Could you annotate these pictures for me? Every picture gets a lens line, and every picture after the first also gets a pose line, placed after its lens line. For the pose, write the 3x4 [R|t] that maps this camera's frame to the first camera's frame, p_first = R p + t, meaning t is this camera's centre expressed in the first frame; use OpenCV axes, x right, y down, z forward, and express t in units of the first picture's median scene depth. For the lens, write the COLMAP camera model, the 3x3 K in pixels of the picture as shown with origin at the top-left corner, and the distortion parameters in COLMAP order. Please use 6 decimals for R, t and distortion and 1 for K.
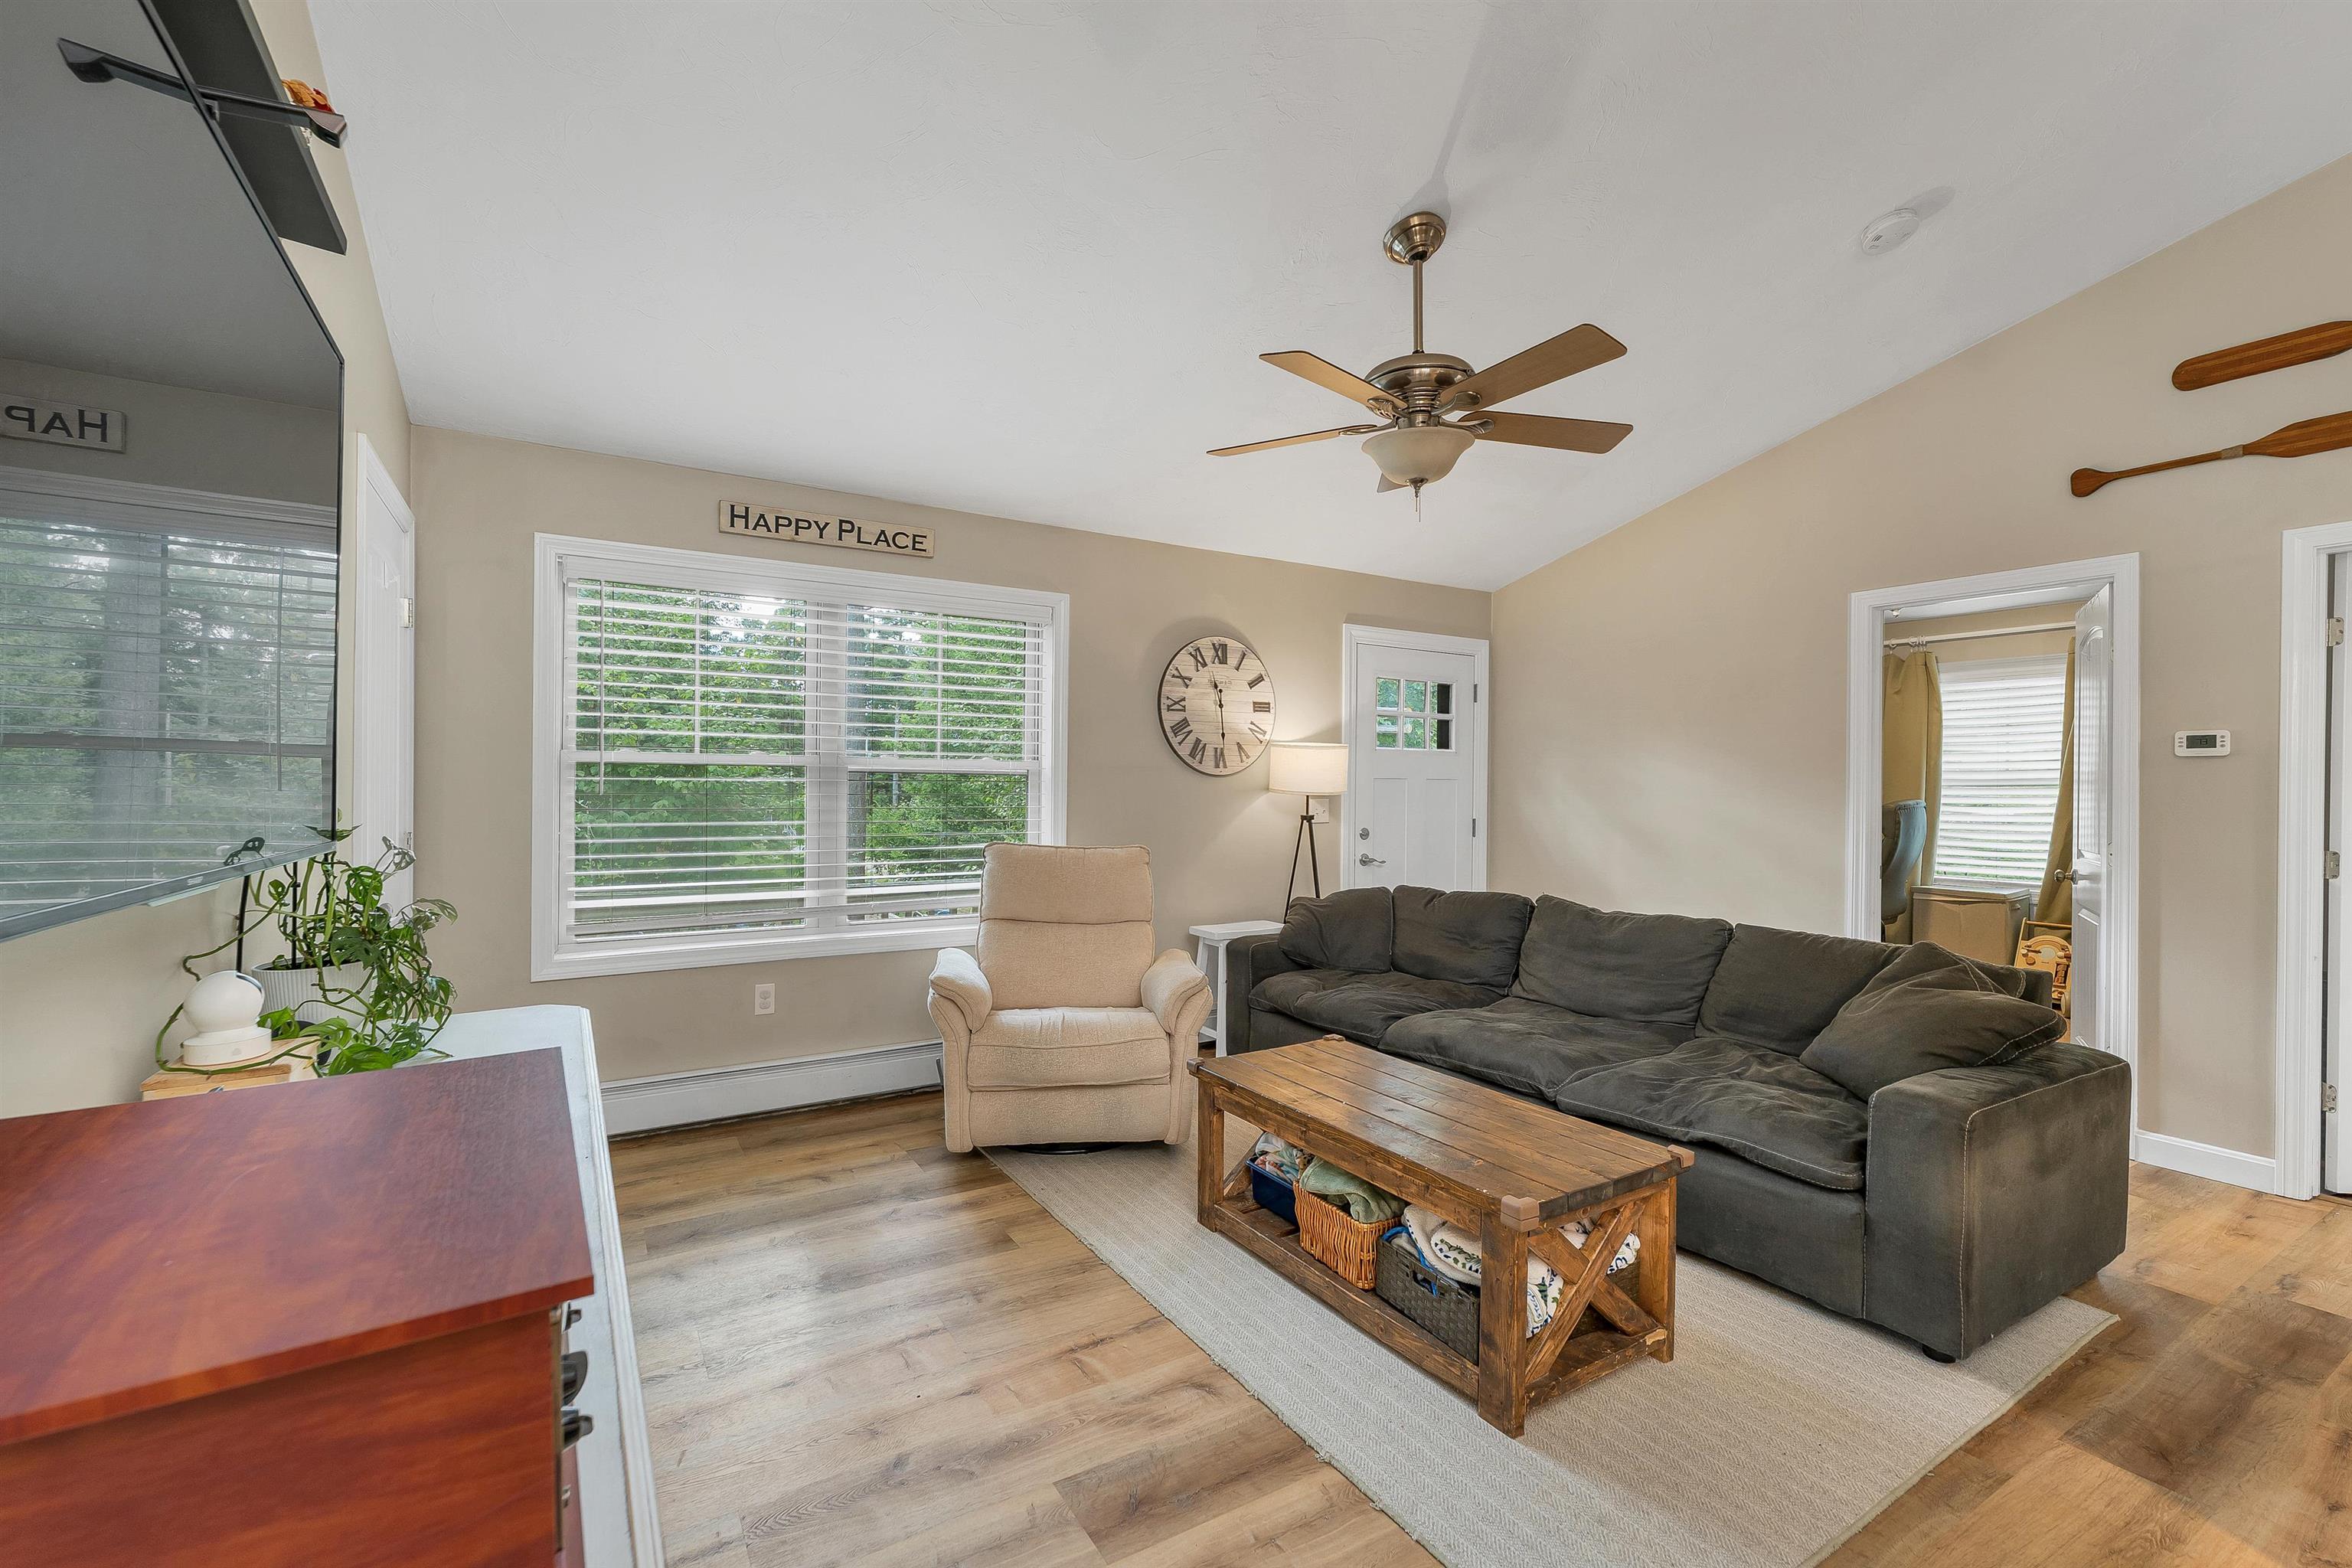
lens RADIAL K [[991.1, 0, 1170.0], [0, 991.1, 784.3], [0, 0, 1]] dist [0.001293, -0.000192]
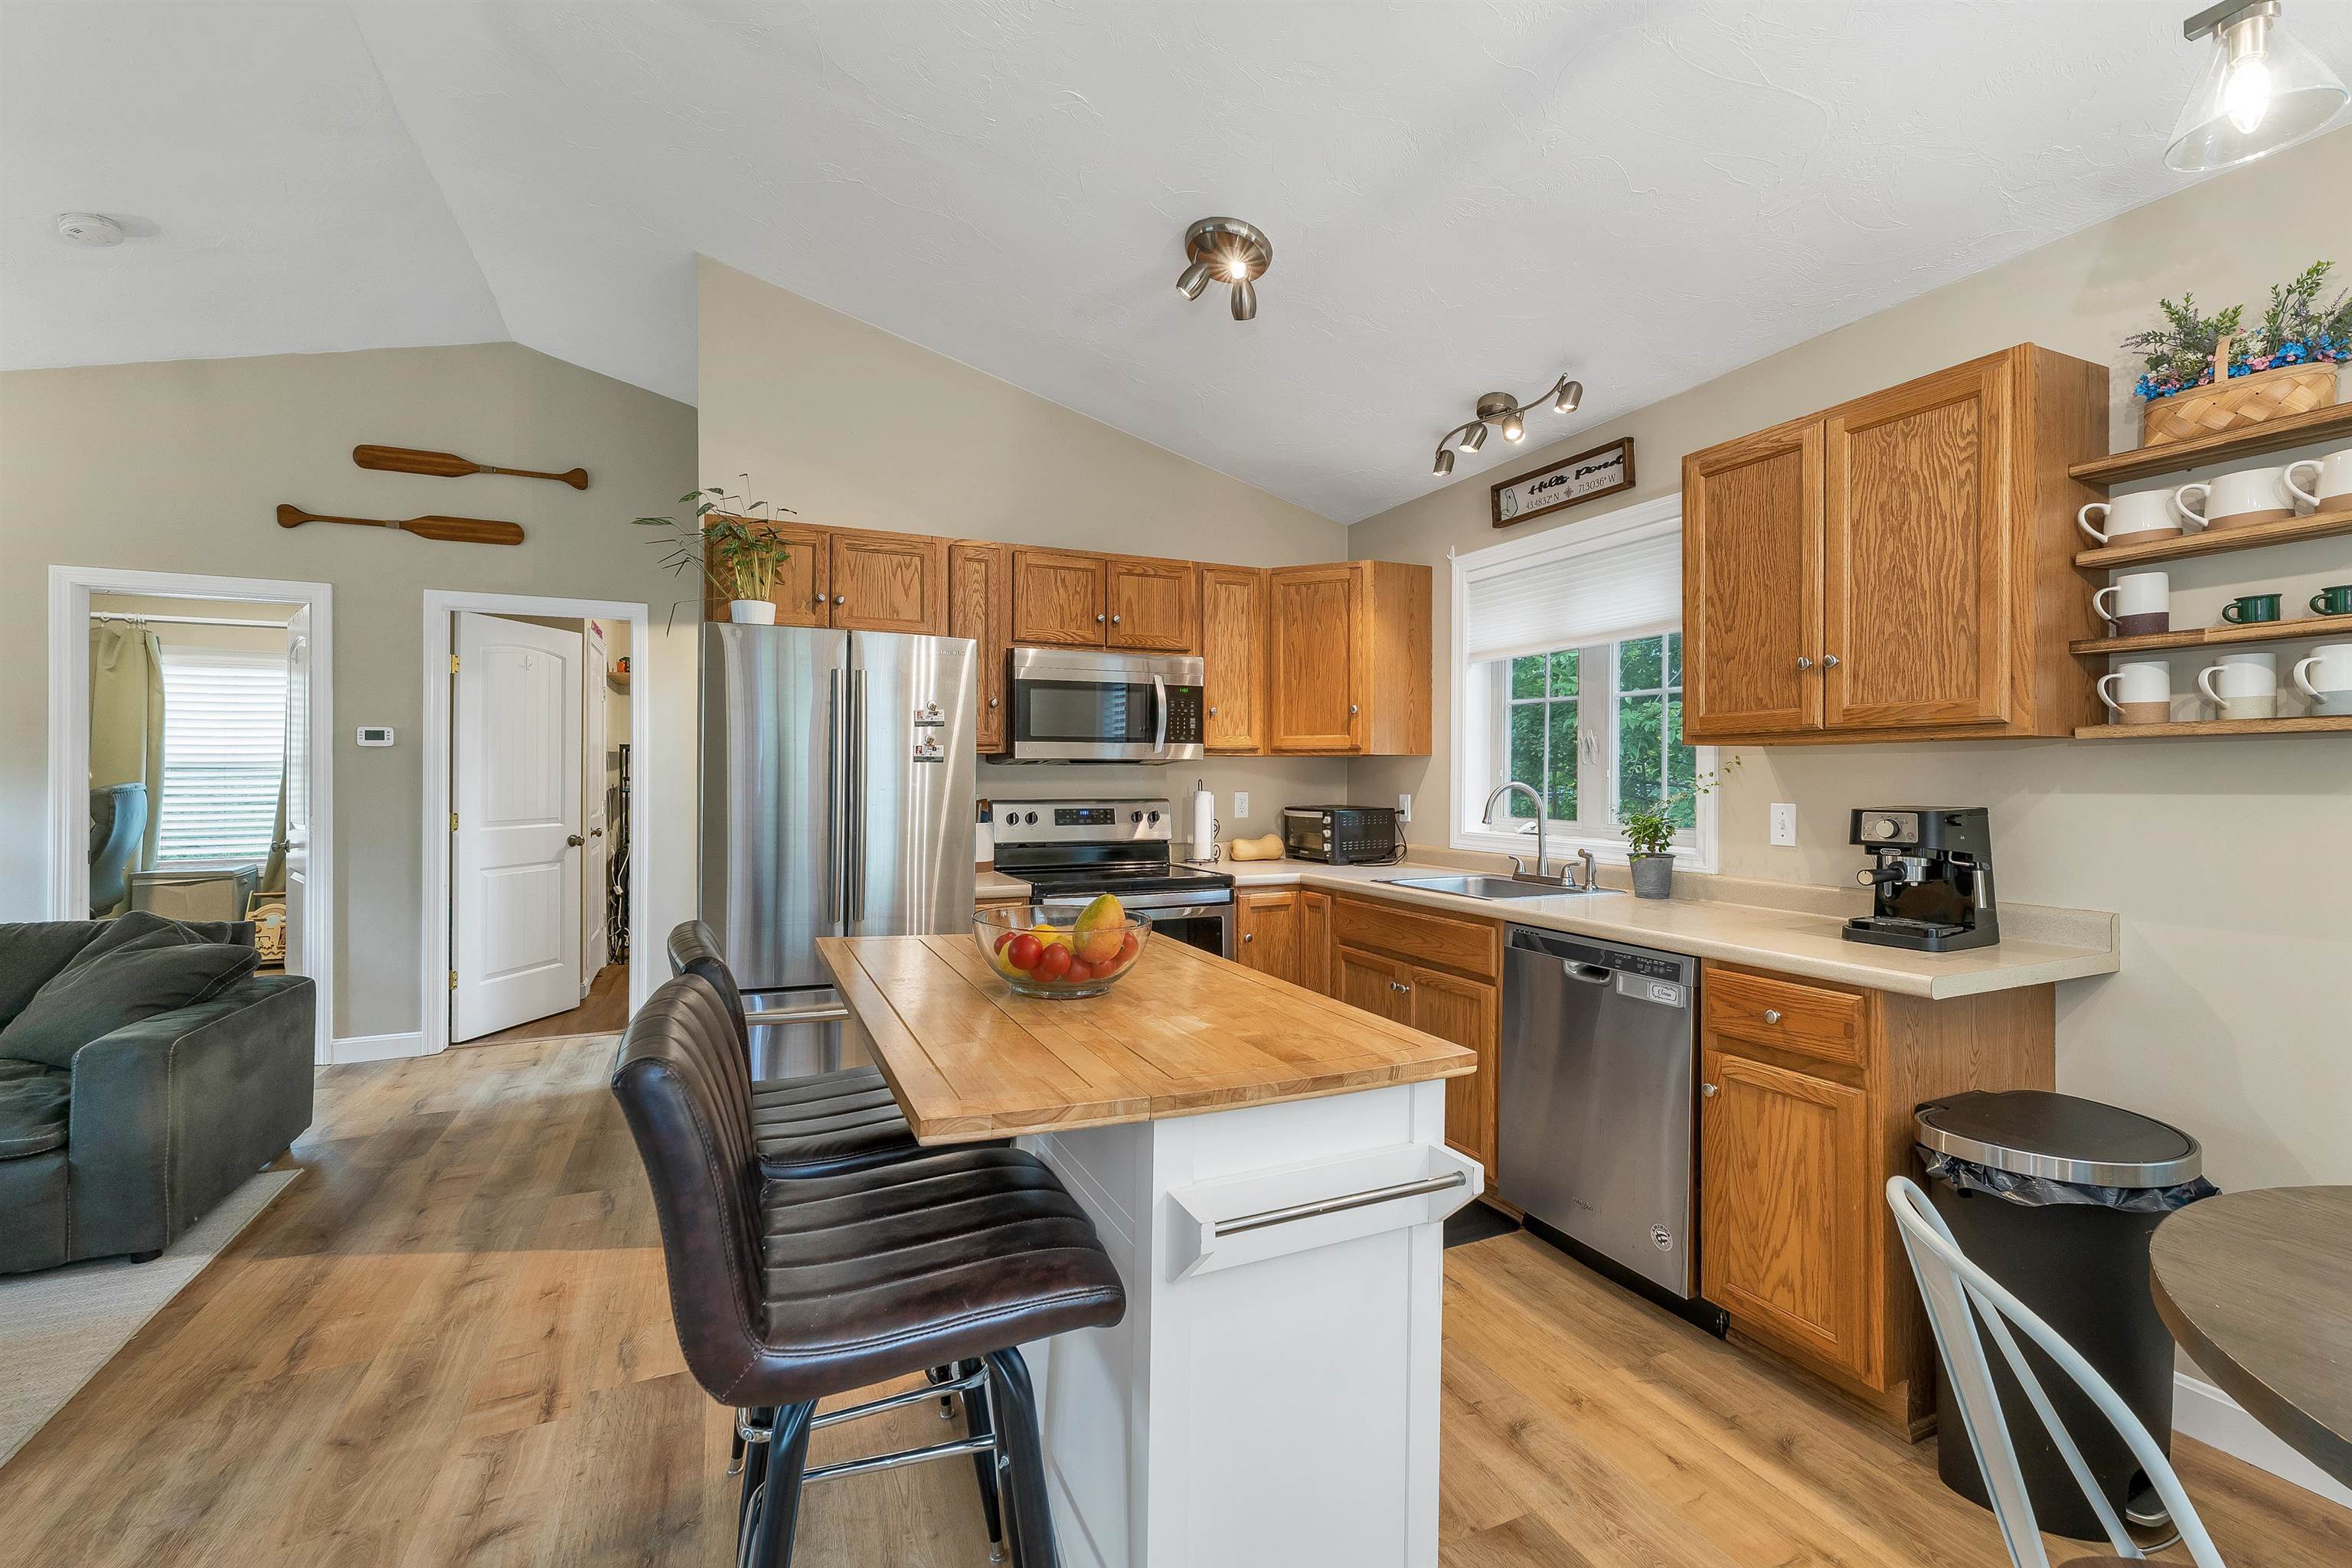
lens RADIAL K [[991.1, 0, 1162.4], [0, 991.1, 773.7], [0, 0, 1]] dist [0.001293, -0.000192]
pose [[0.127100, -0.006560, 0.991868, -0.175605], [-0.000391, 0.999978, 0.006664, -0.000427], [-0.991890, -0.001234, 0.127095, -0.257914]]
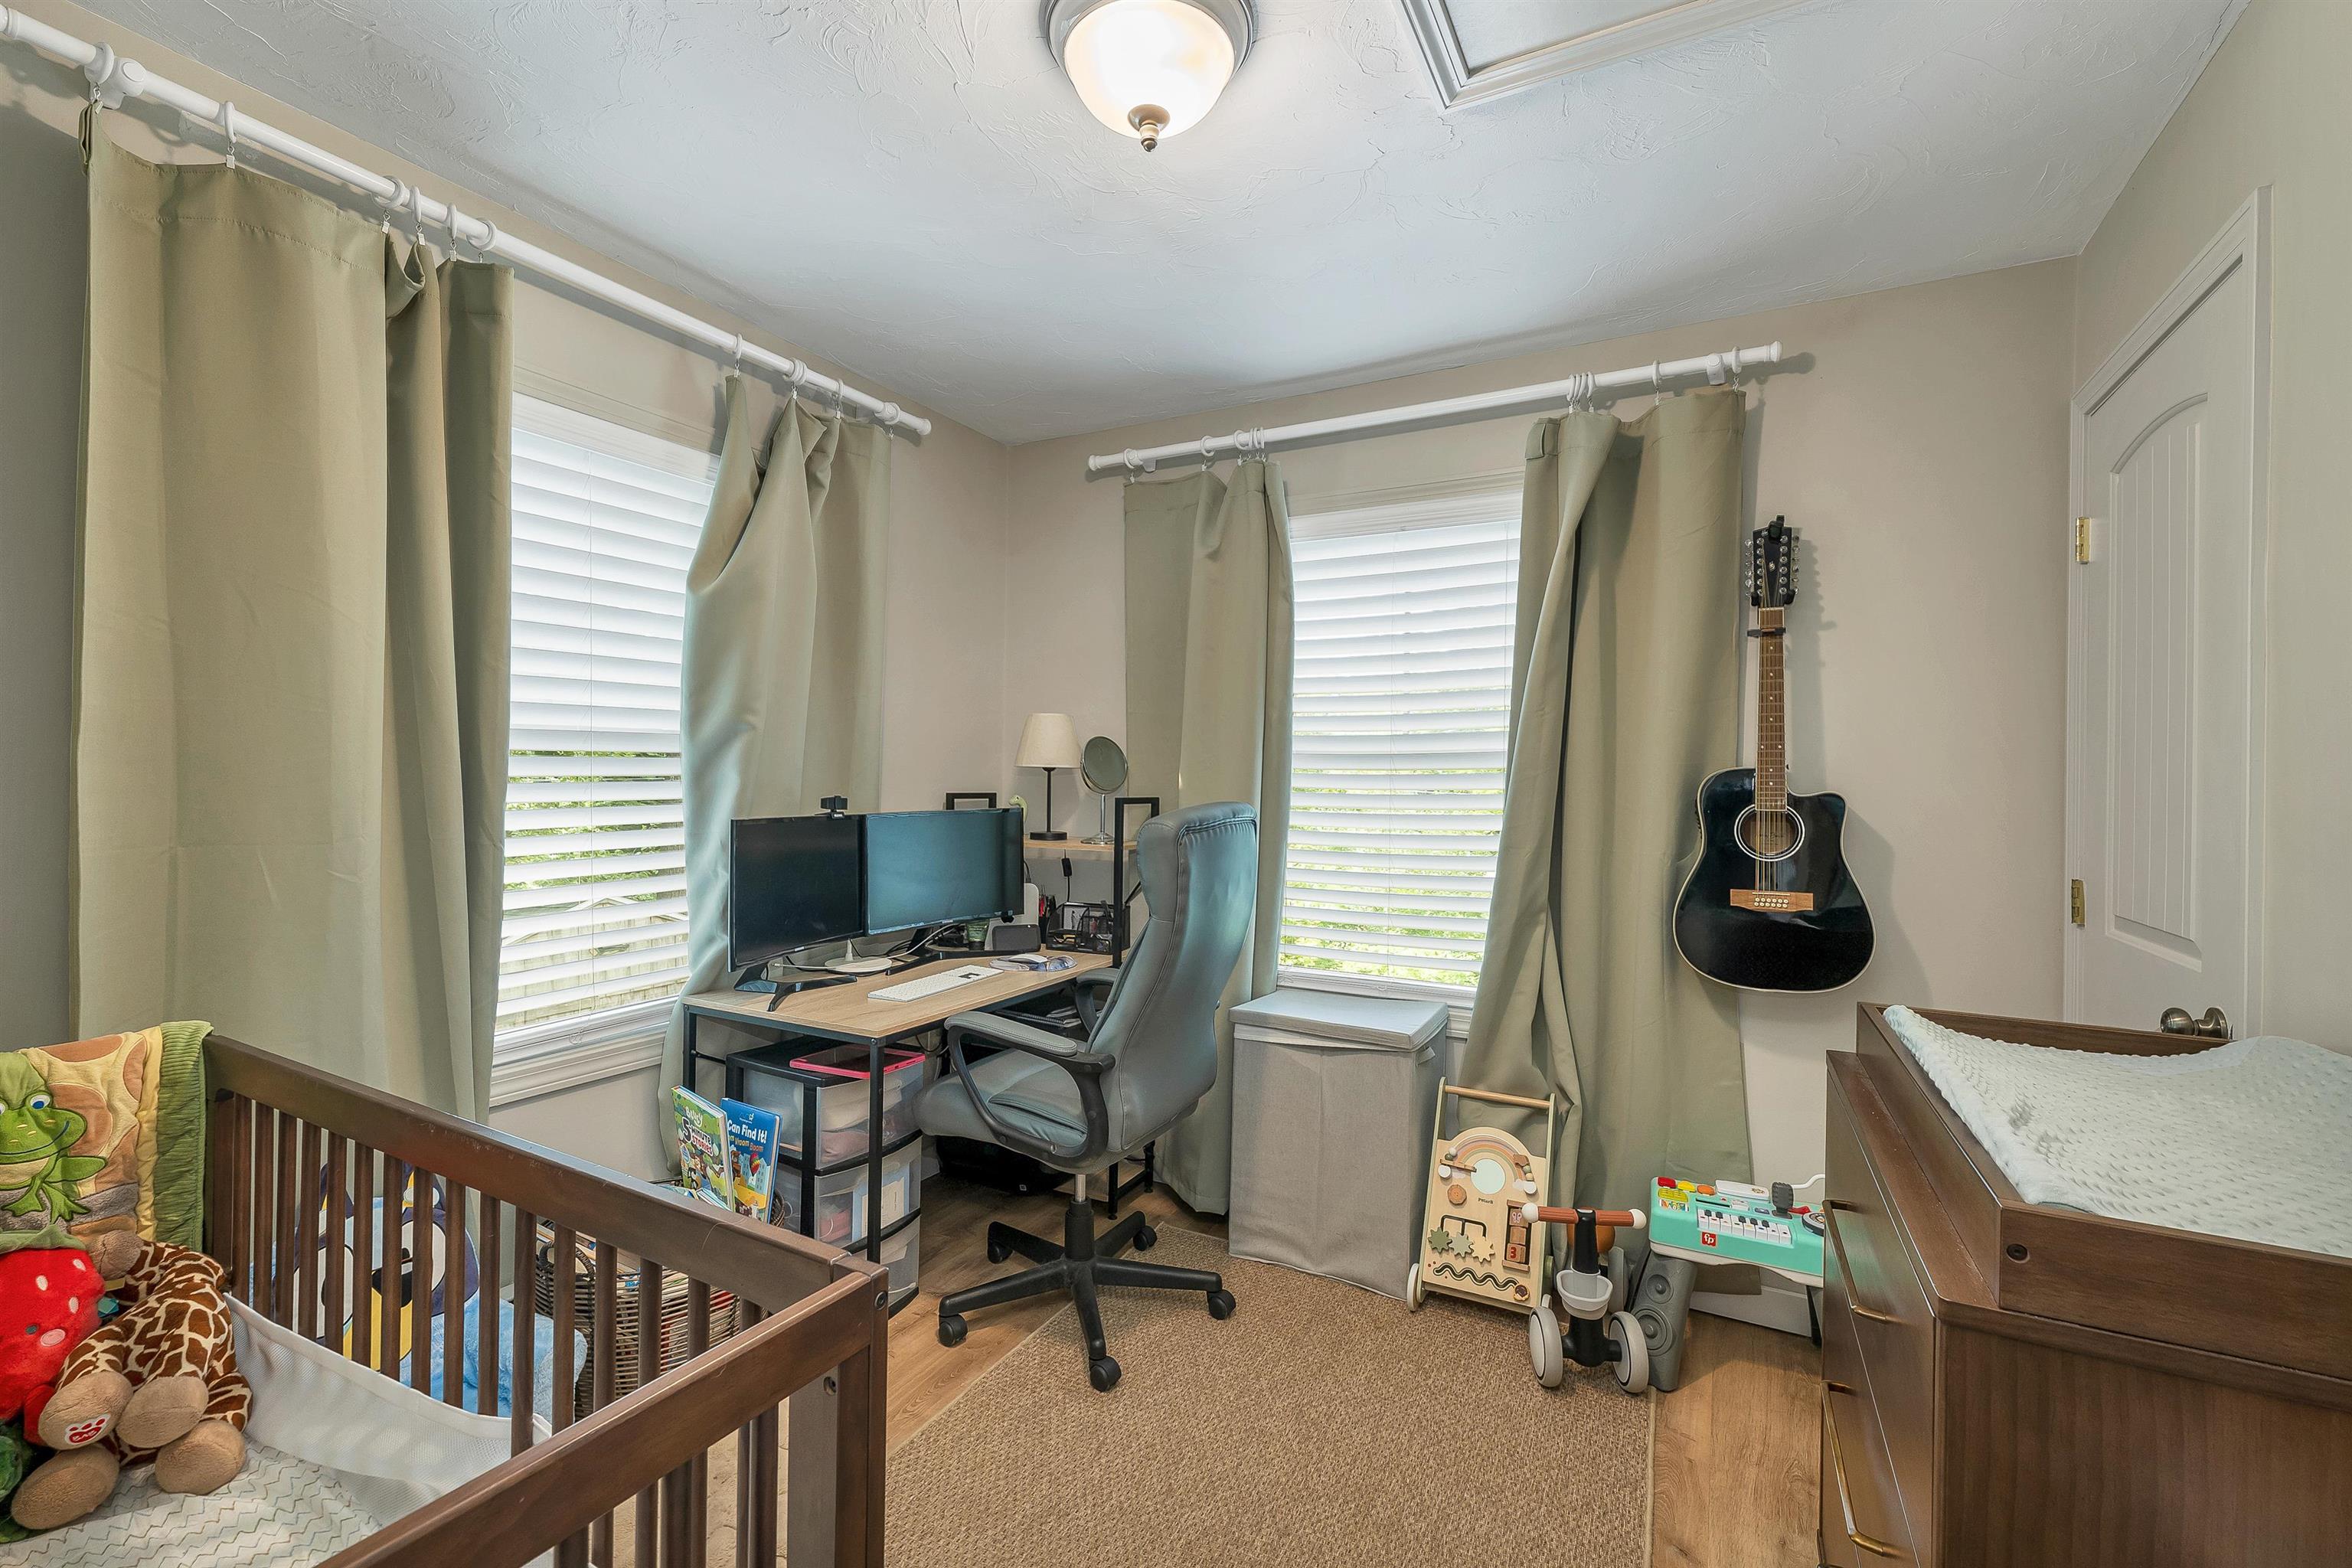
lens RADIAL K [[991.1, 0, 1174.1], [0, 991.1, 784.7], [0, 0, 1]] dist [0.001293, -0.000192]
pose [[0.871447, 0.003621, 0.490476, 1.204435], [-0.006108, 0.999975, 0.003469, 0.014170], [-0.490451, -0.006019, 0.871448, 1.497850]]
